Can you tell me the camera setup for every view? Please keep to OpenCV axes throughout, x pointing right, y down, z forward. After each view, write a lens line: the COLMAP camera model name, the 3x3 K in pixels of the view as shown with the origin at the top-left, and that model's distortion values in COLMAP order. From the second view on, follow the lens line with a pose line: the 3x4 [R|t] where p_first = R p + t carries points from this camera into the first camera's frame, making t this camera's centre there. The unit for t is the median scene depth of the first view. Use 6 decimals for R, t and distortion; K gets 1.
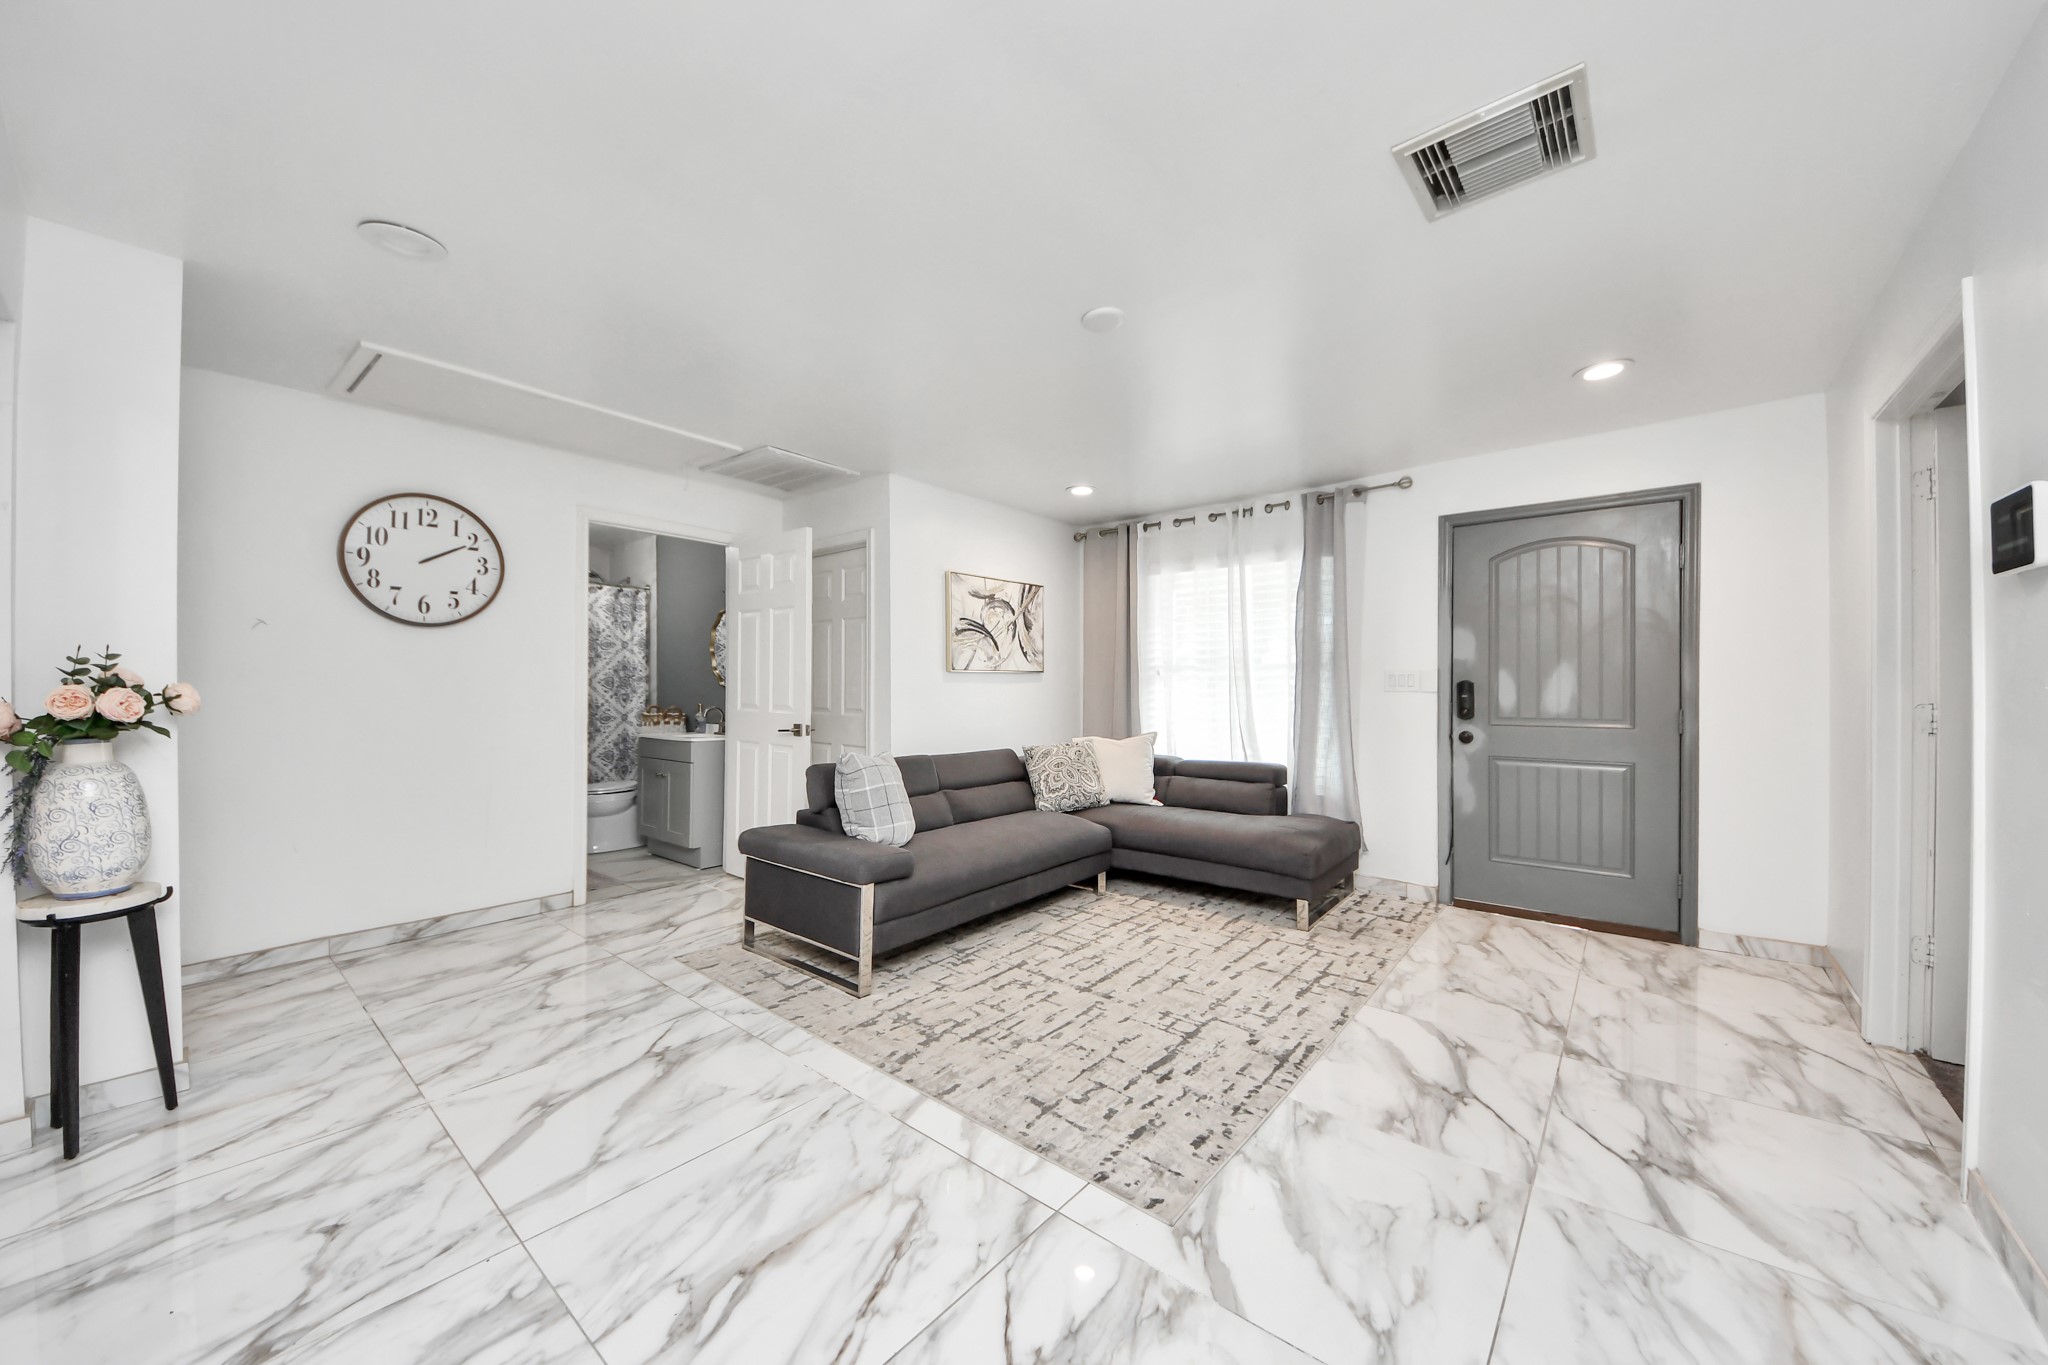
lens RADIAL K [[721.0, 0, 1026.4], [0, 721.0, 686.9], [0, 0, 1]] dist [0.030487, -0.009936]
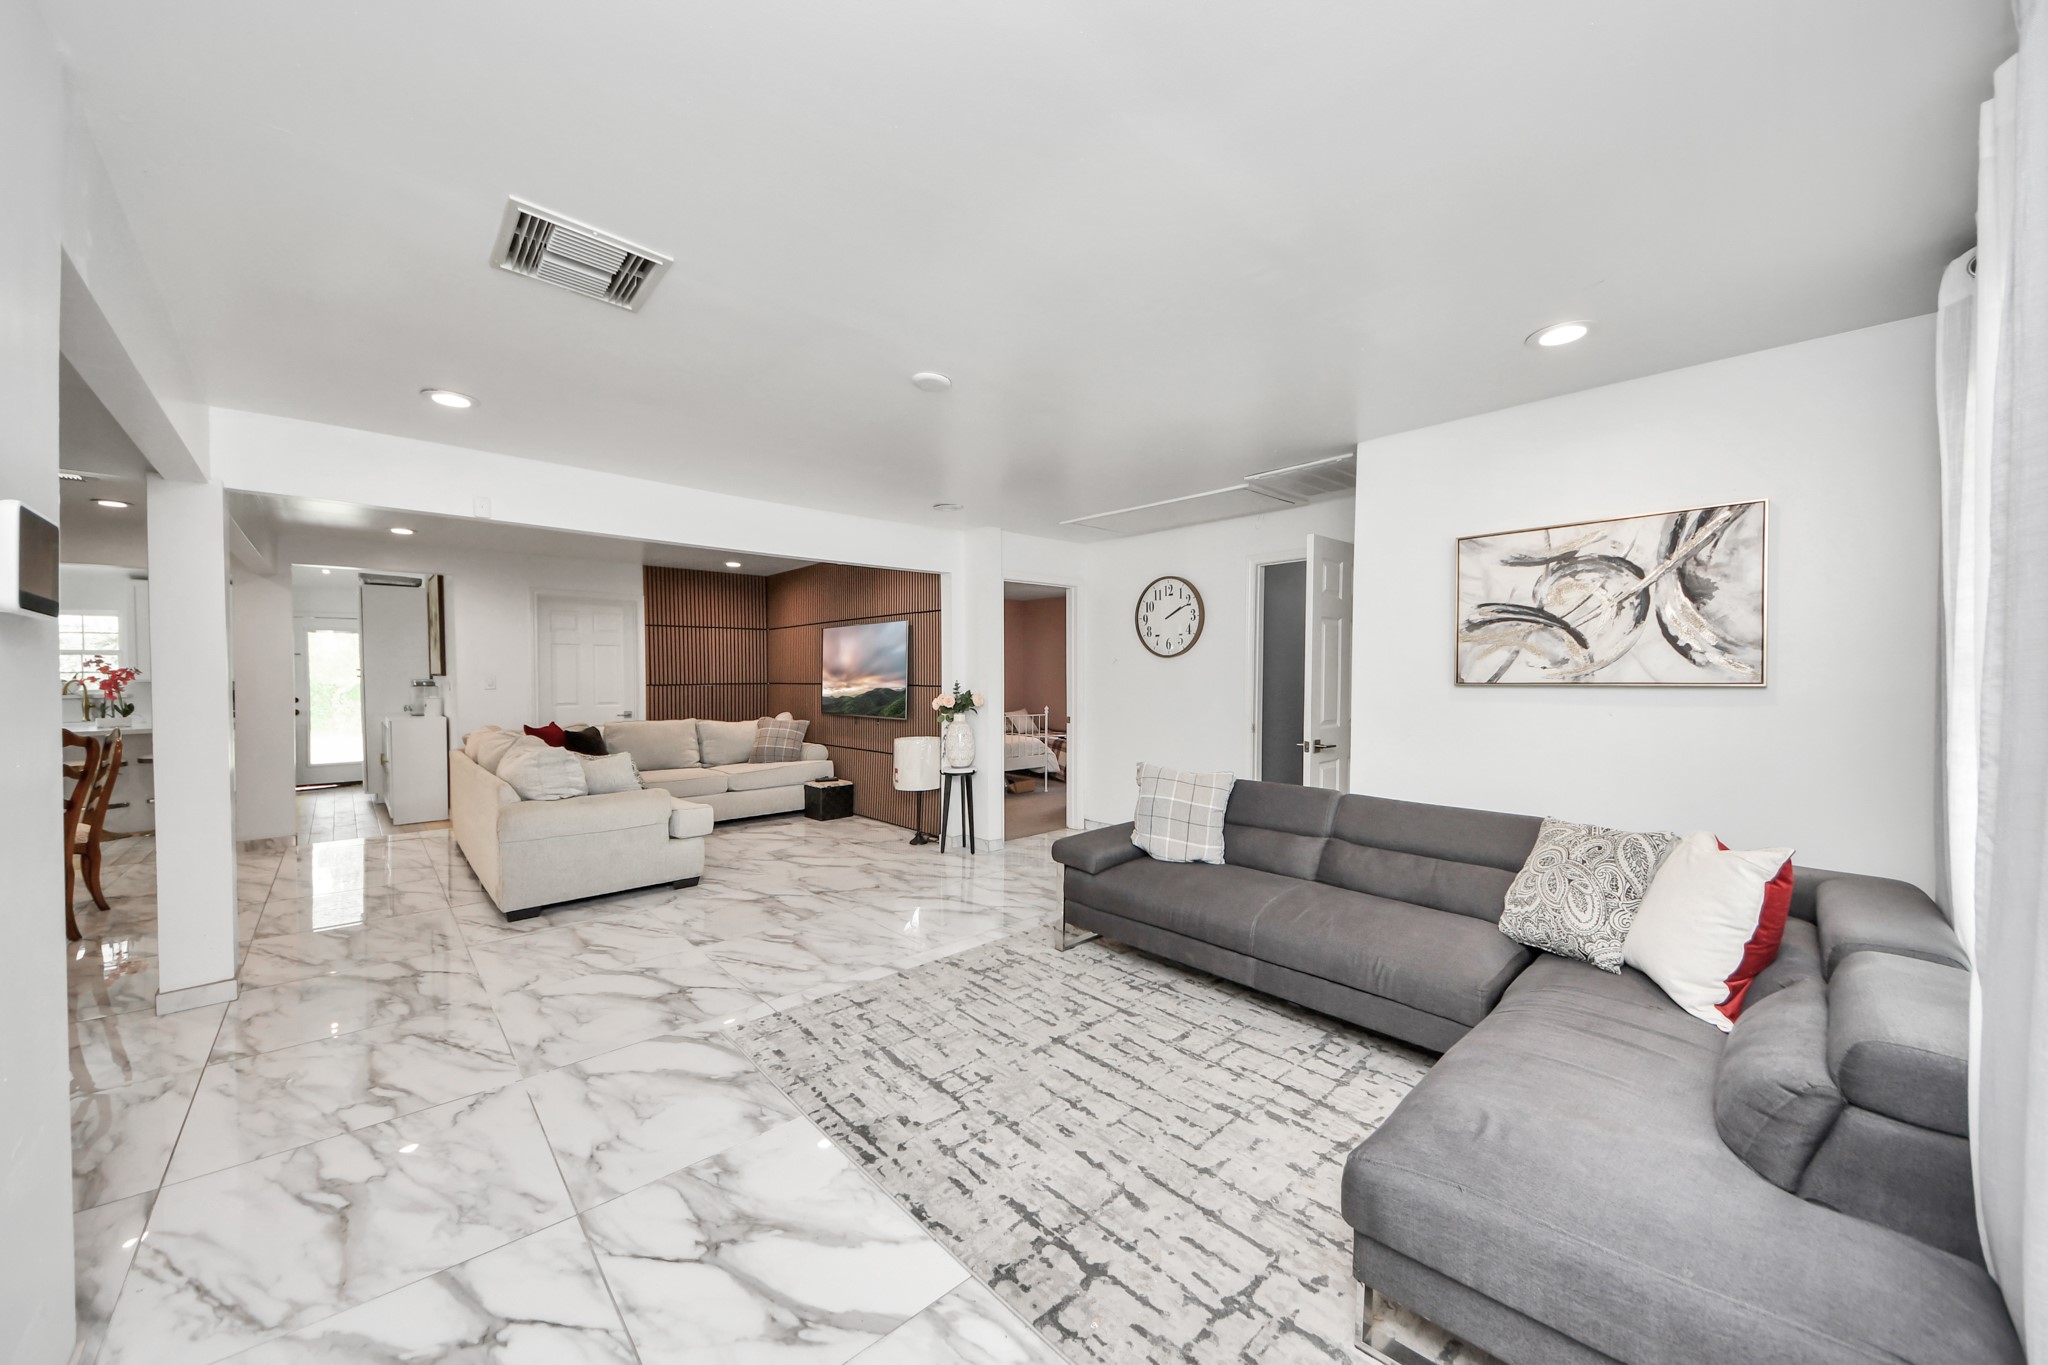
lens RADIAL K [[721.0, 0, 1026.4], [0, 721.0, 686.9], [0, 0, 1]] dist [0.030487, -0.009936]
pose [[-0.118585, 0.011638, -0.992876, 0.912161], [-0.005177, 0.999910, 0.012339, -0.038396], [0.992930, 0.006604, -0.118514, 0.978482]]
